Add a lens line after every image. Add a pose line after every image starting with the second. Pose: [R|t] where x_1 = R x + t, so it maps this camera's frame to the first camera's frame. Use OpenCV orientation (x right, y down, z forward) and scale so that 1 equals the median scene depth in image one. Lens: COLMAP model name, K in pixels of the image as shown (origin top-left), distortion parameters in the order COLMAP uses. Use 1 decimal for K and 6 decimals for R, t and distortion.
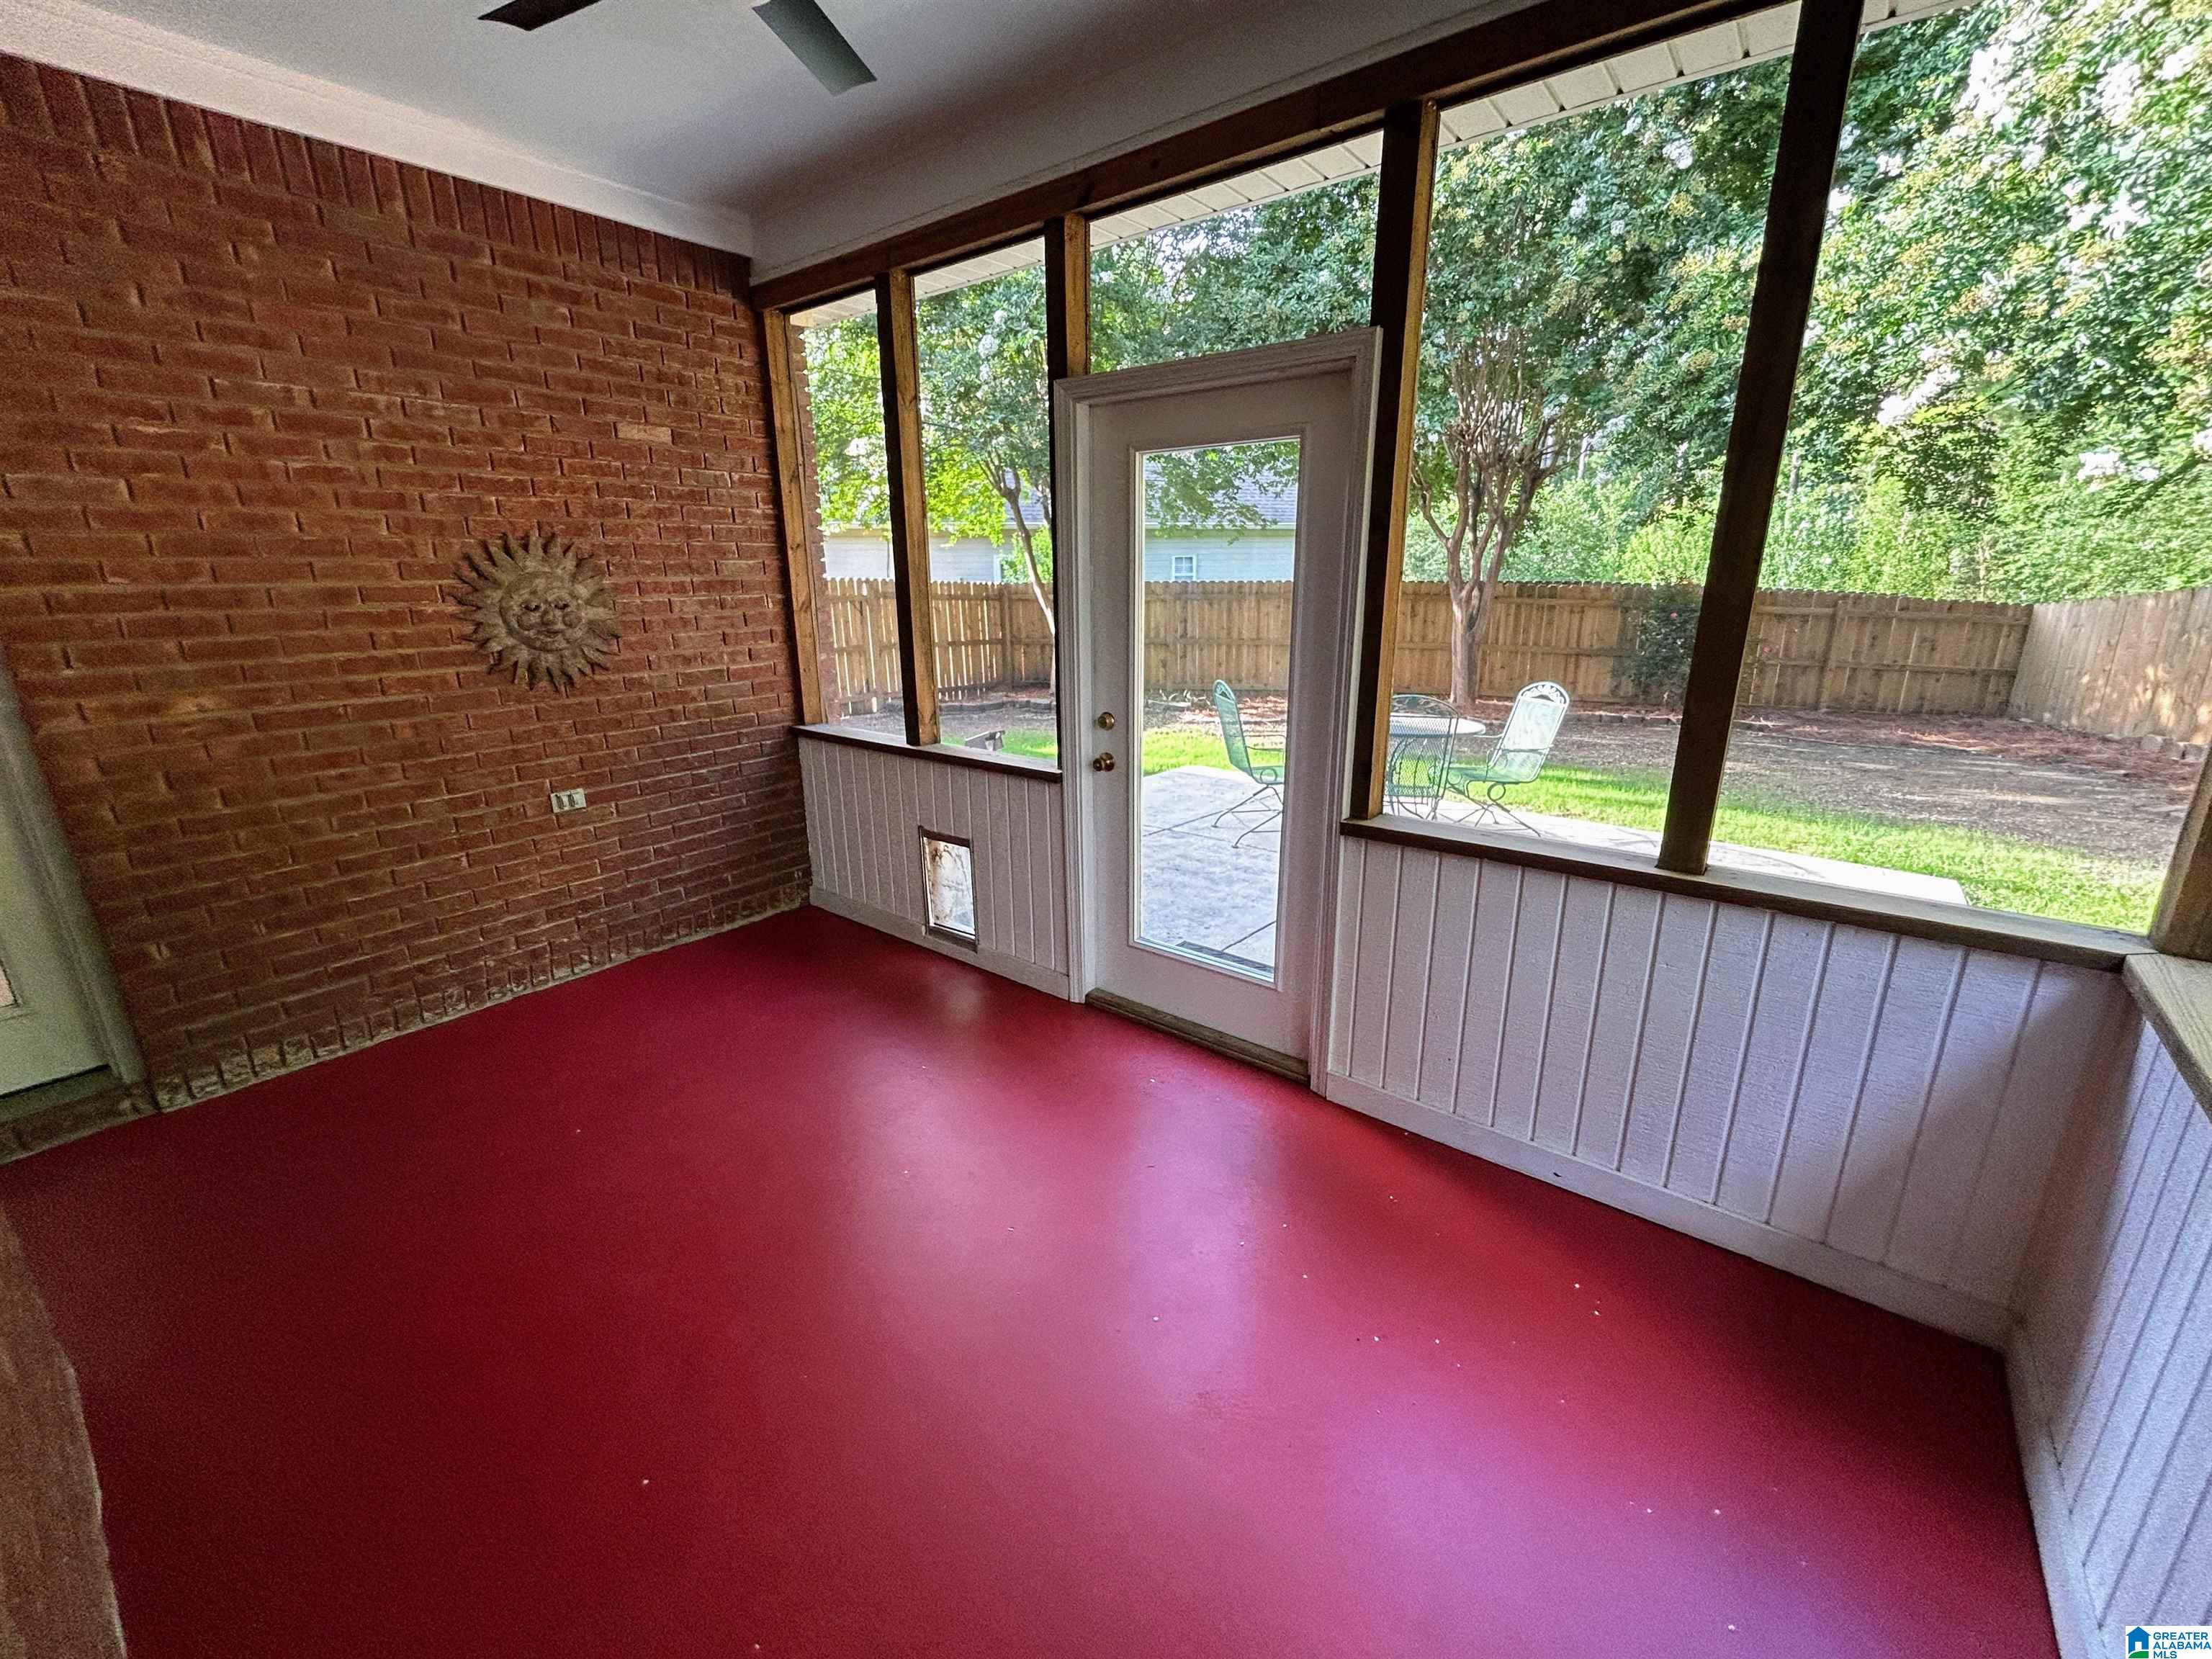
lens RADIAL K [[892.6, 0, 1113.0], [0, 892.6, 824.1], [0, 0, 1]] dist [0.002011, 0.000751]
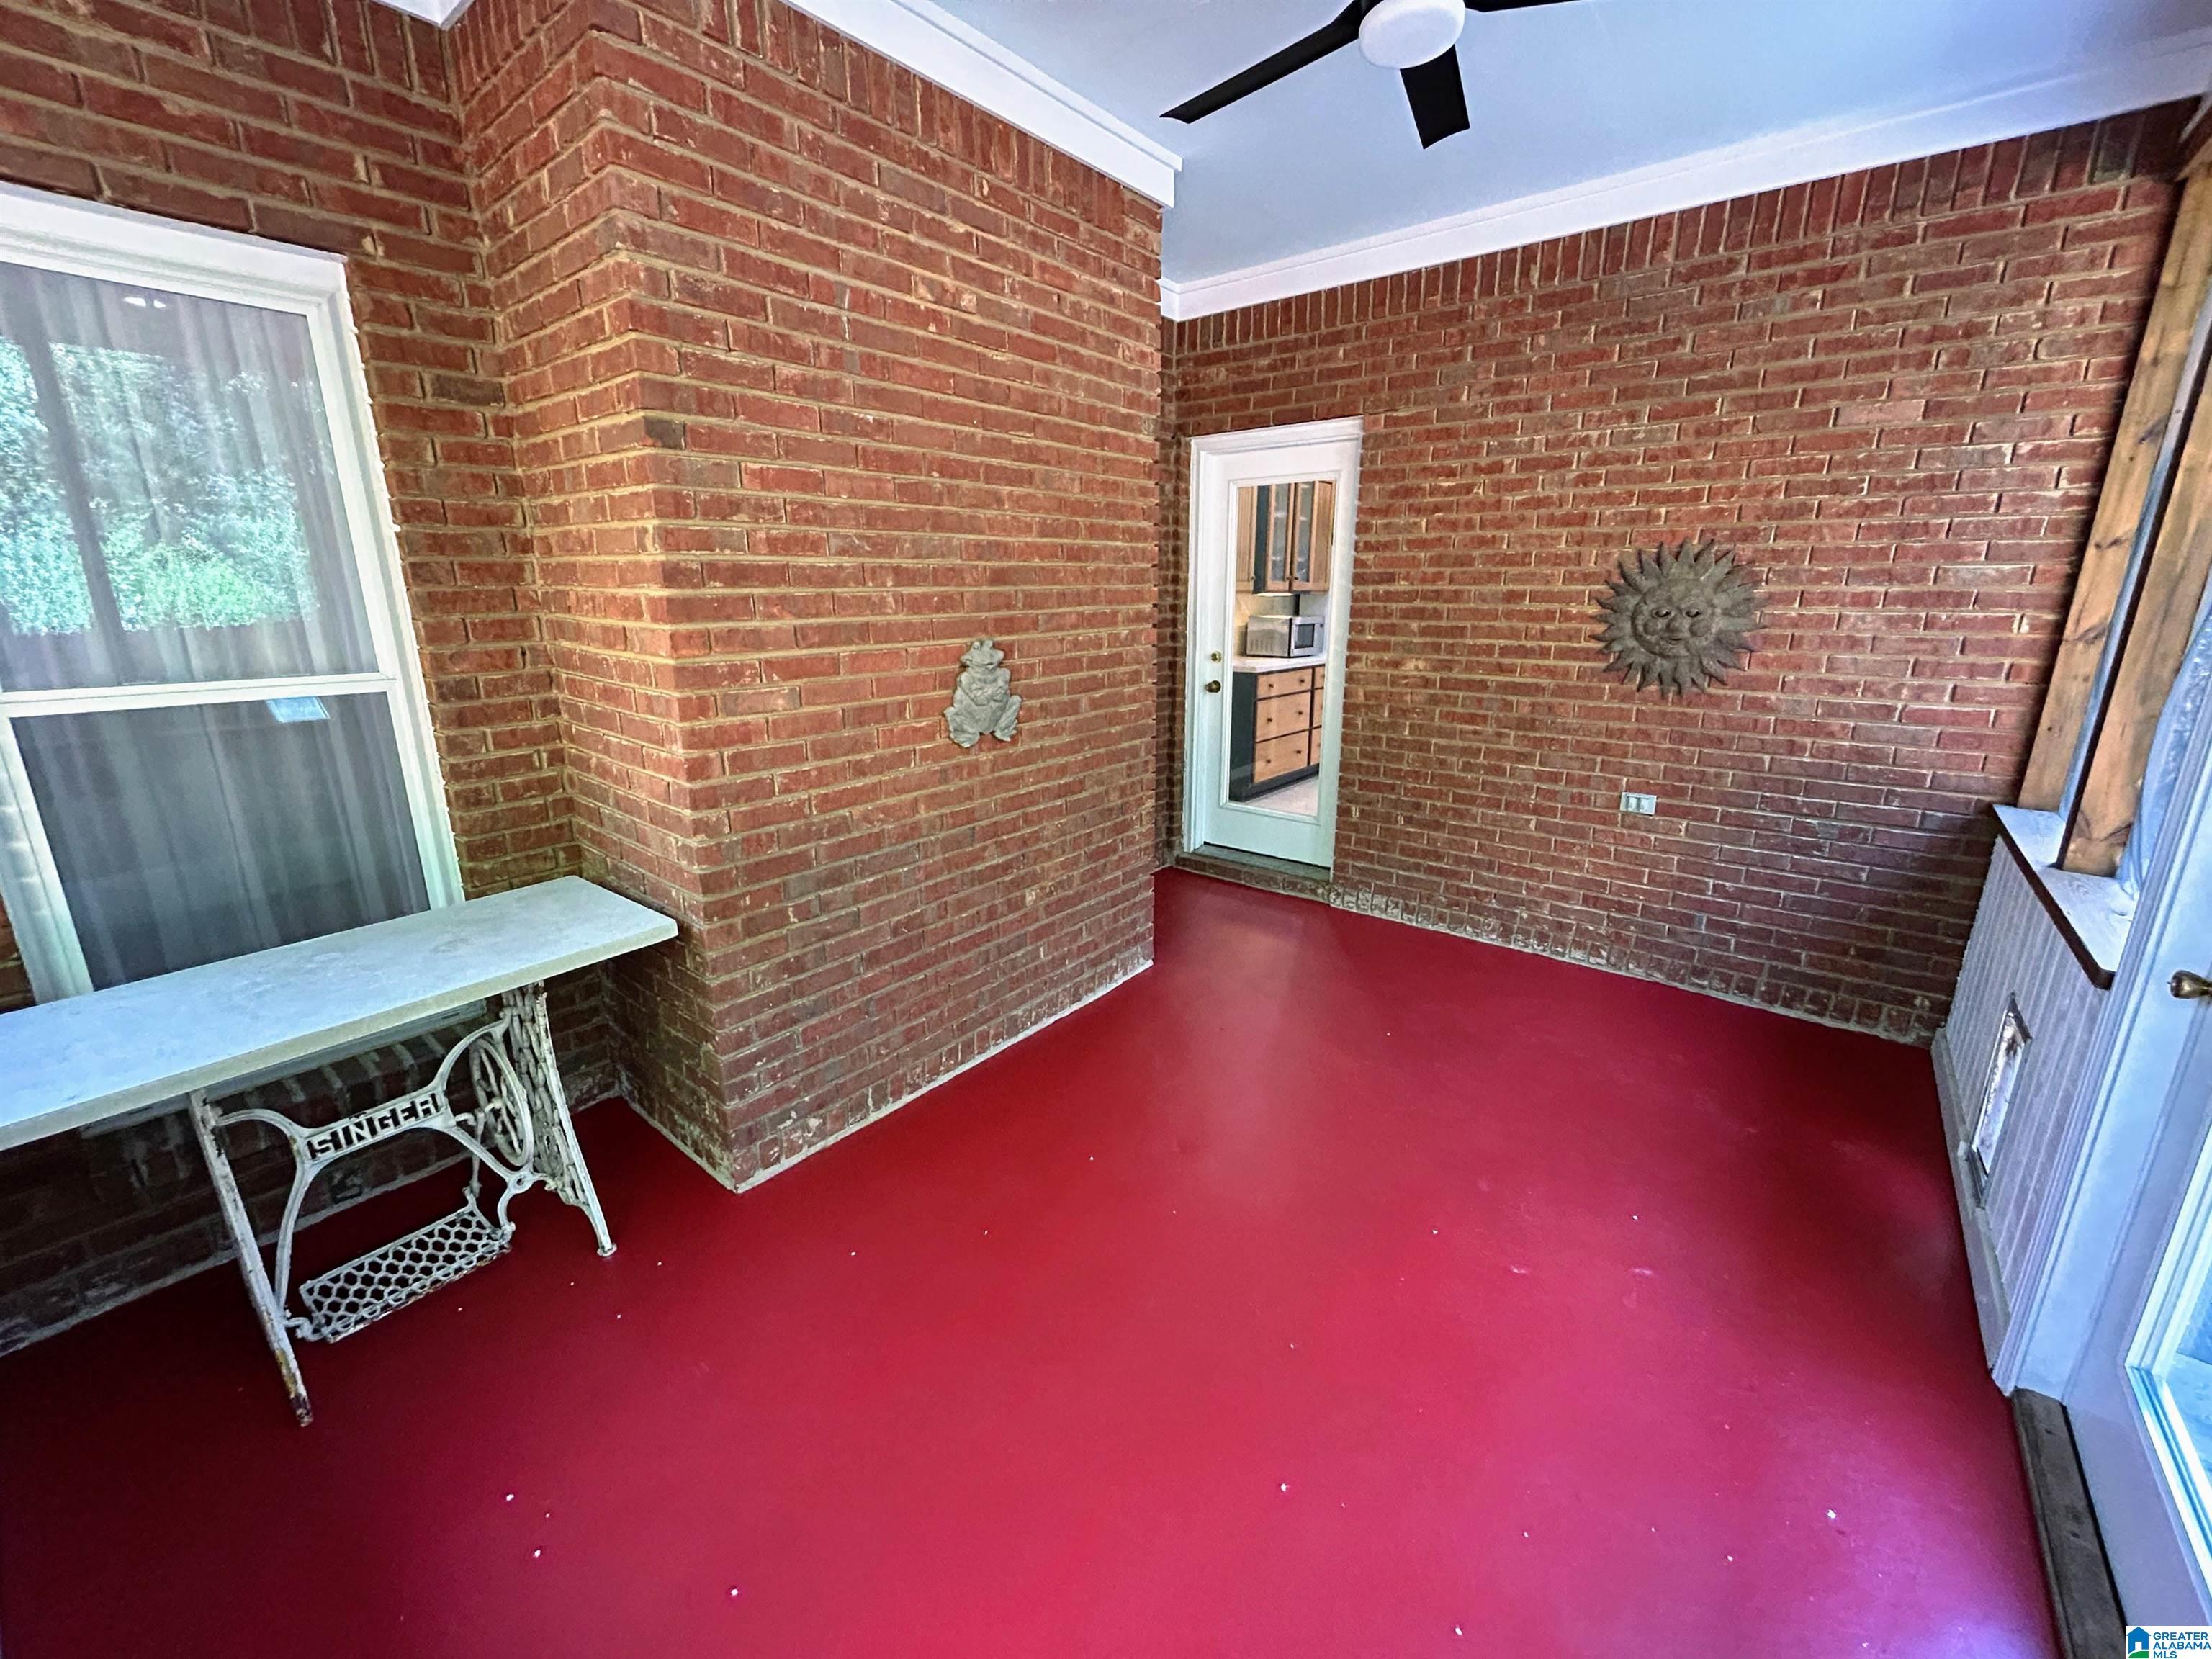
lens RADIAL K [[892.6, 0, 1109.3], [0, 892.6, 823.4], [0, 0, 1]] dist [0.002011, 0.000751]
pose [[-0.006008, 0.265562, -0.964075, 0.399707], [-0.281127, 0.924761, 0.256484, -0.101494], [0.959652, 0.272569, 0.069101, 0.375568]]
